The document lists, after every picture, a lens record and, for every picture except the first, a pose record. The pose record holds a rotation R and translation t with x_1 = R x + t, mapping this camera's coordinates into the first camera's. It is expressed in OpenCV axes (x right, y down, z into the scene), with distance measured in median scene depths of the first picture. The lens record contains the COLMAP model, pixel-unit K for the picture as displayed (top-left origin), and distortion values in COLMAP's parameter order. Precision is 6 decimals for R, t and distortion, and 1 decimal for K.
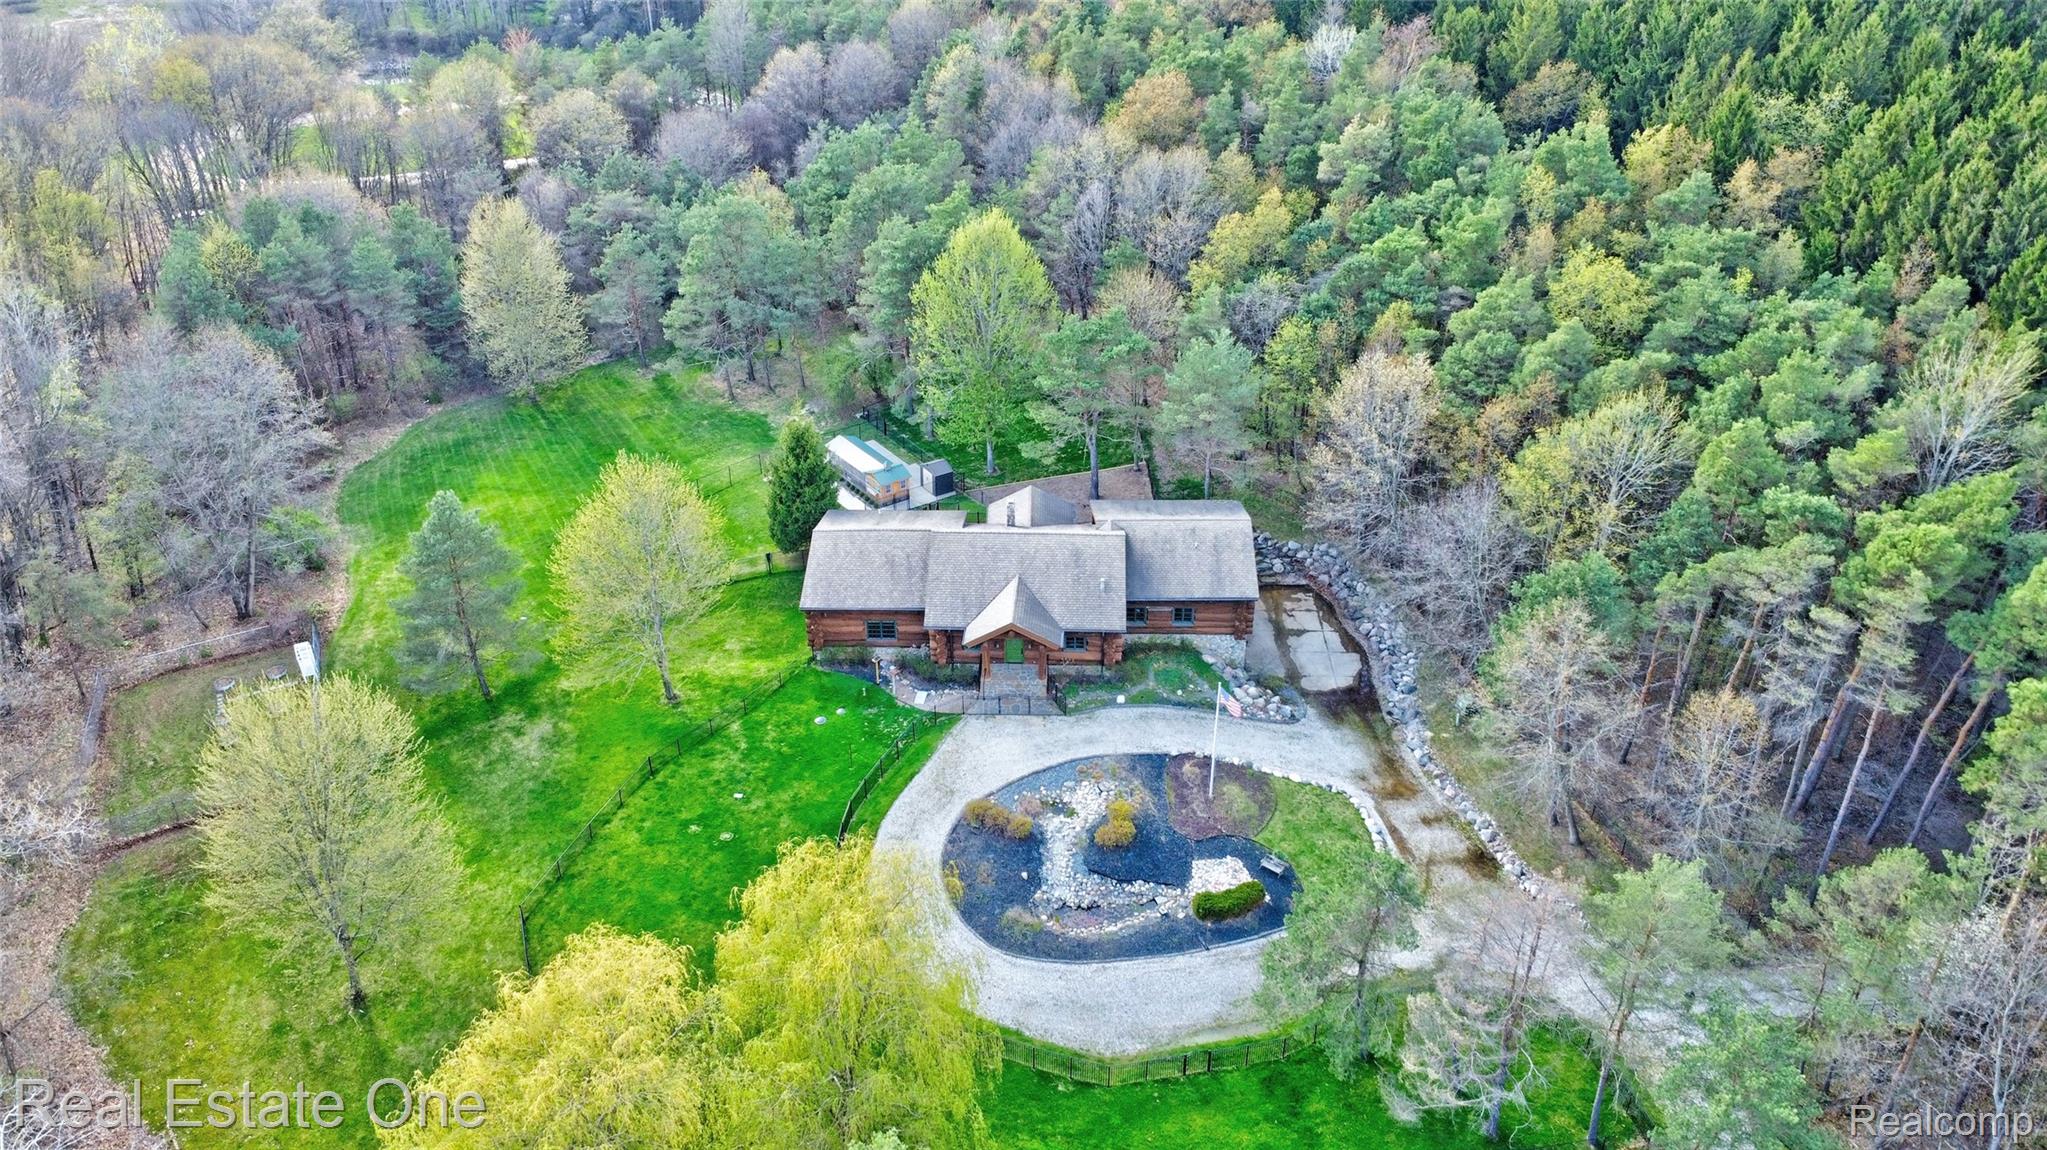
lens RADIAL K [[1427.6, 0, 1023.5], [0, 1427.6, 575.0], [0, 0, 1]] dist [-0.061389, -0.001722]
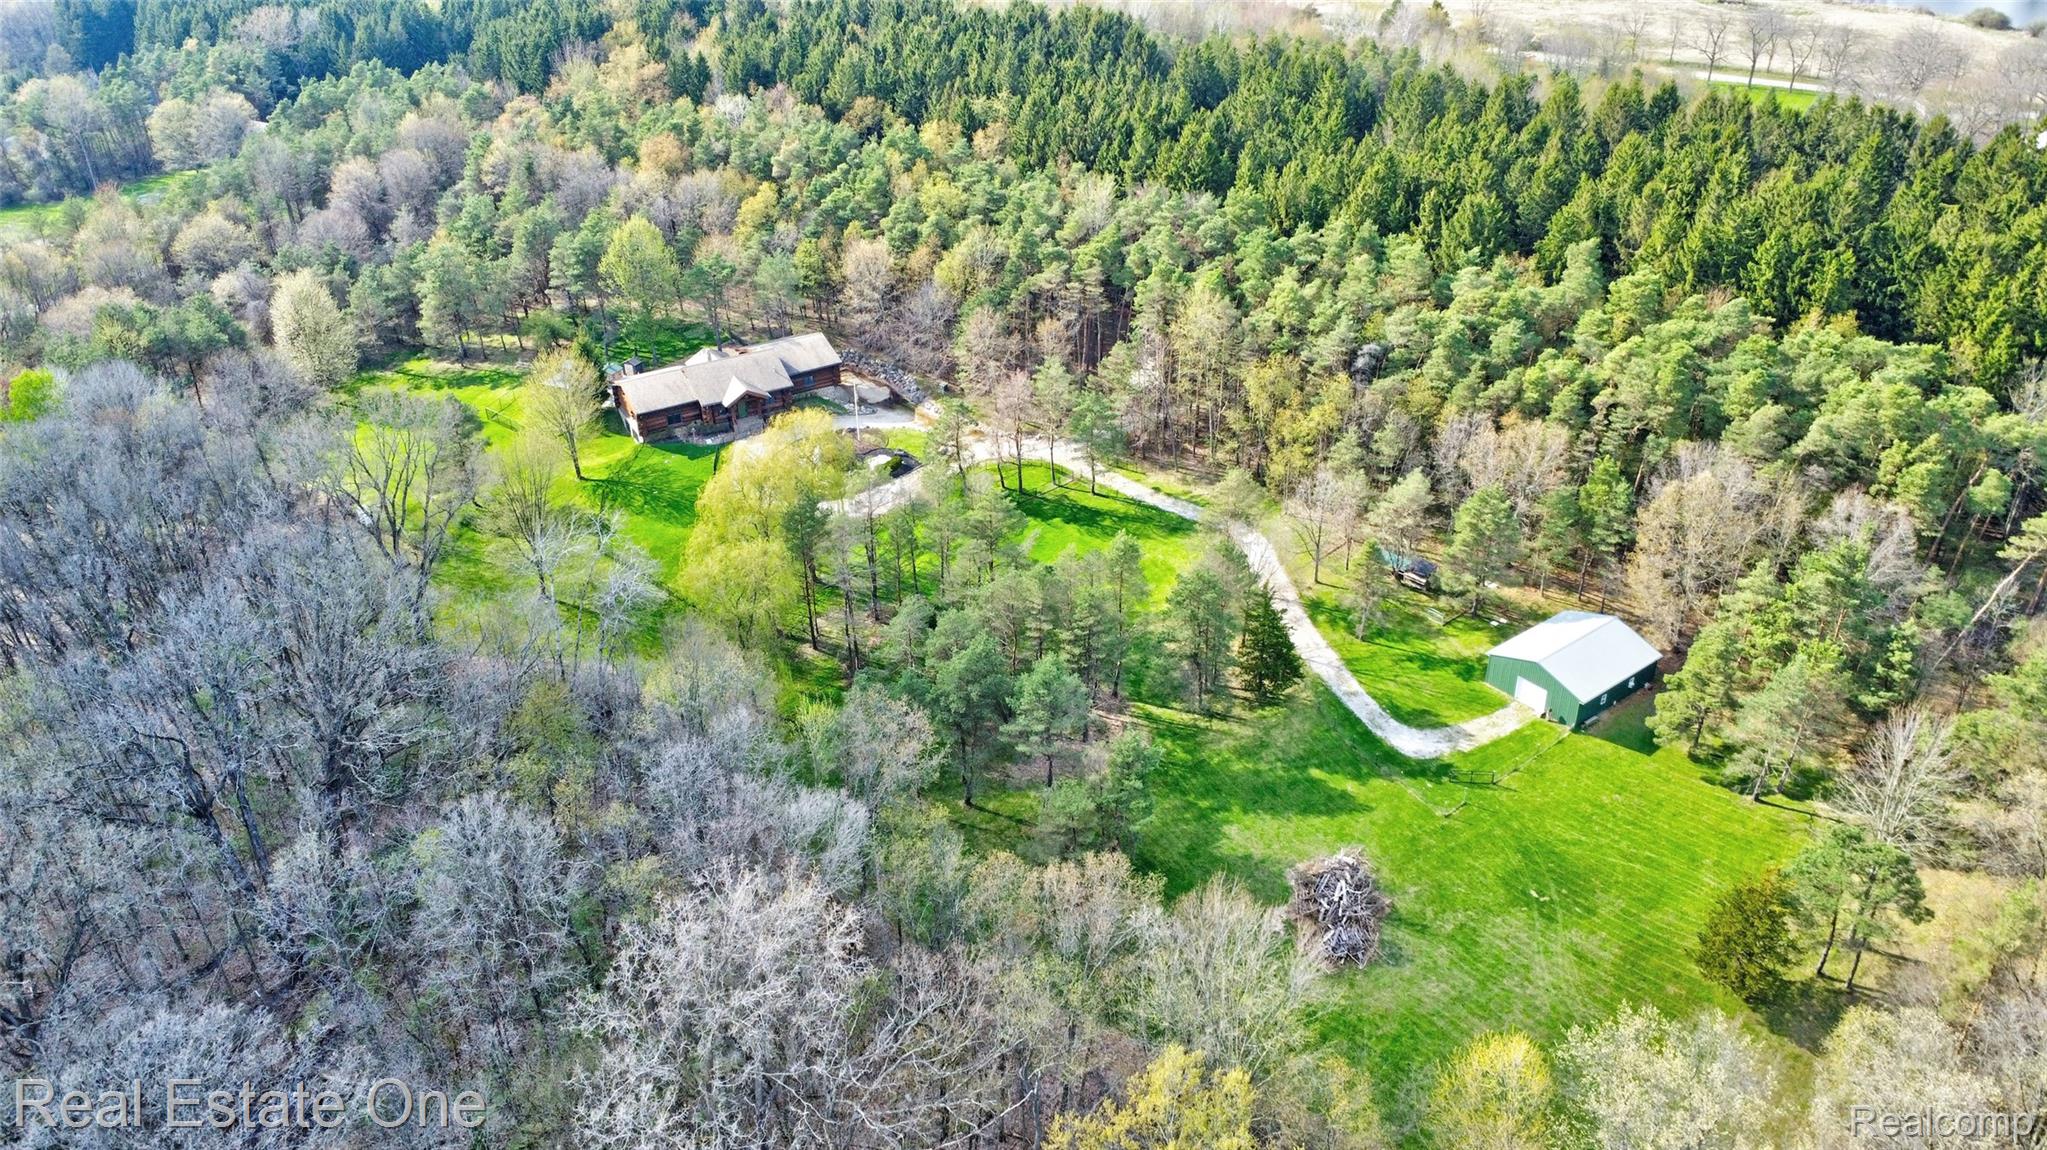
lens RADIAL K [[1427.6, 0, 1023.5], [0, 1427.6, 575.0], [0, 0, 1]] dist [-0.061389, -0.001722]
pose [[0.843793, -0.276129, 0.460180, -0.669607], [0.289950, 0.956117, 0.042058, 0.308469], [-0.451600, 0.097941, 0.886829, -0.970553]]
